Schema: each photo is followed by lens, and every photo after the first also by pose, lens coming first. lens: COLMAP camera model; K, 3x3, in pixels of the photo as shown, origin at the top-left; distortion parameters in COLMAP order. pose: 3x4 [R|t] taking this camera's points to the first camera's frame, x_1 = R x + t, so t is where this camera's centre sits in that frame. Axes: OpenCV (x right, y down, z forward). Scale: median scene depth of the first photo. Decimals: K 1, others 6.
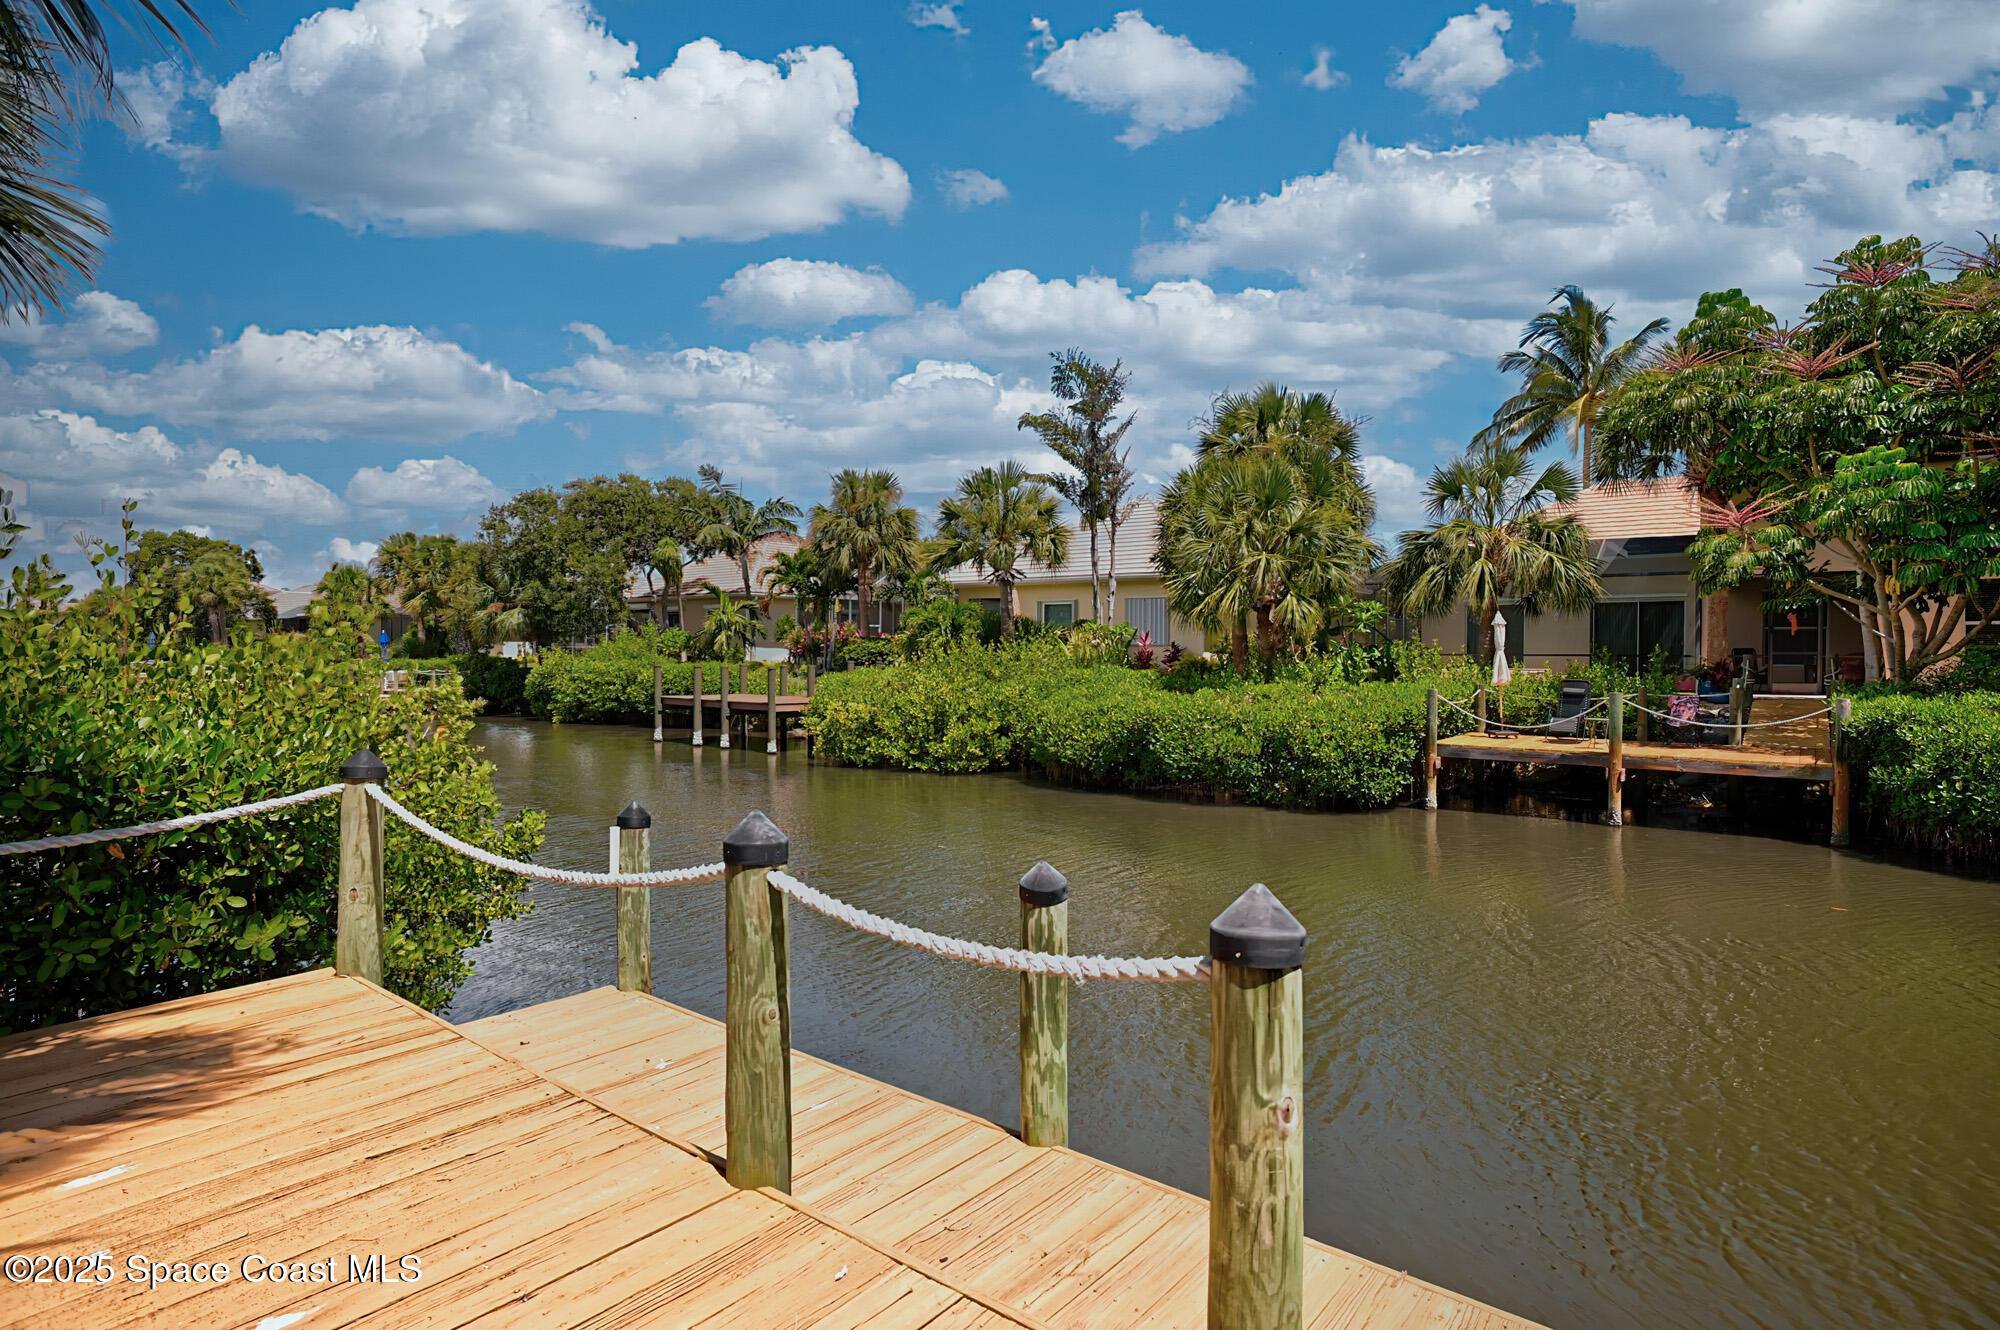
lens RADIAL K [[1029.4, 0, 1020.0], [0, 1029.4, 668.3], [0, 0, 1]] dist [-0.011132, 0.011194]
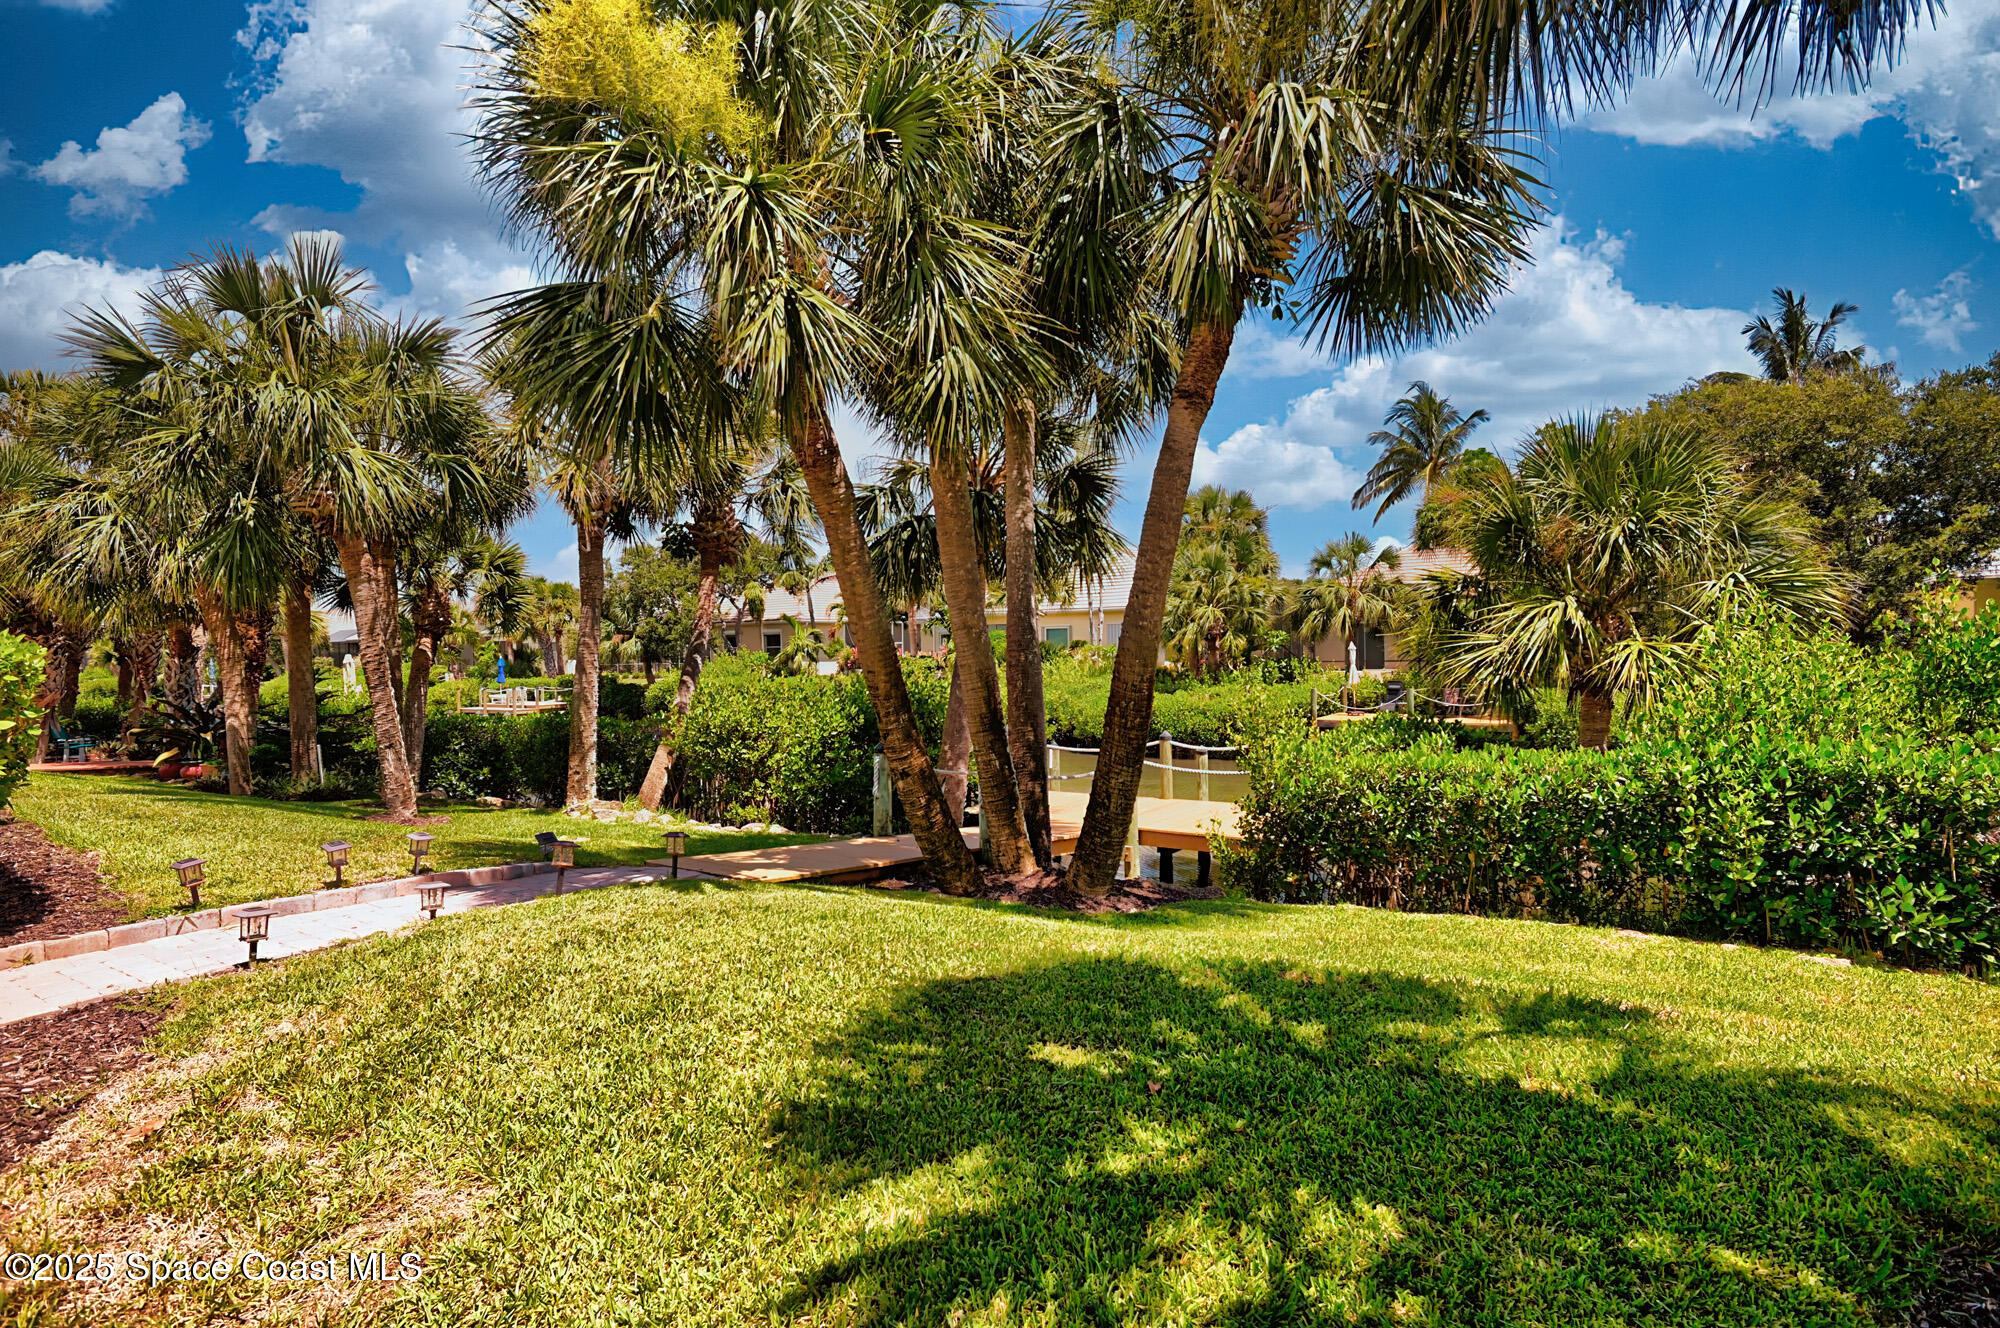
lens RADIAL K [[1029.4, 0, 981.7], [0, 1029.4, 674.5], [0, 0, 1]] dist [-0.011132, 0.011194]
pose [[0.998721, -0.026992, 0.042757, -0.187426], [0.026432, 0.999558, 0.013628, -0.033608], [-0.043106, -0.012481, 0.998993, -0.572962]]
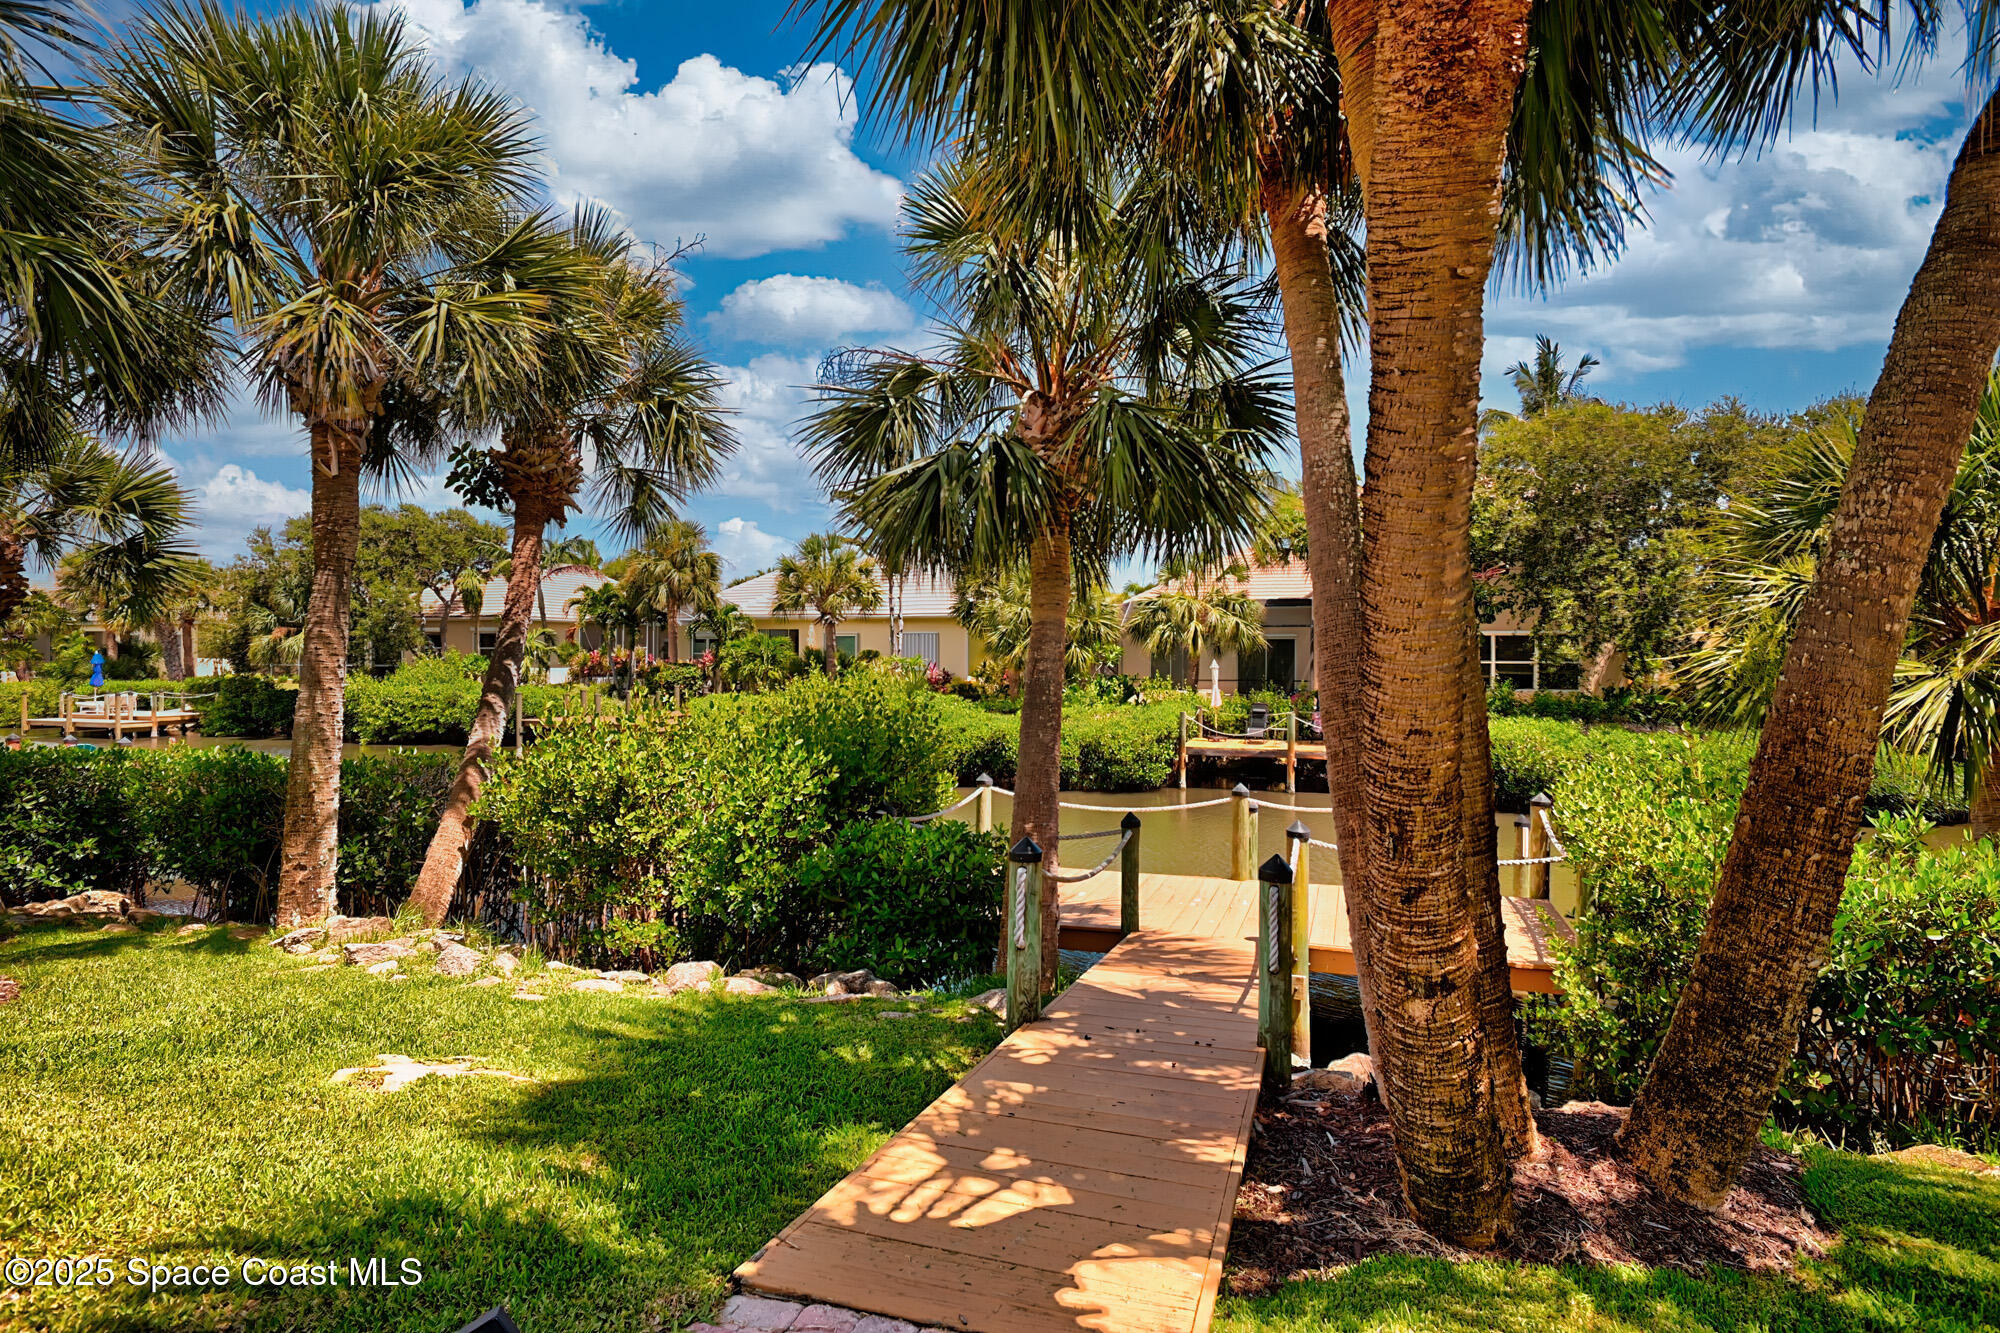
lens RADIAL K [[1029.4, 0, 944.3], [0, 1029.4, 676.1], [0, 0, 1]] dist [-0.011132, 0.011194]
pose [[0.955534, -0.007634, 0.294782, -0.317768], [0.005031, 0.999941, 0.009589, -0.039743], [-0.294838, -0.007679, 0.955516, -0.301426]]
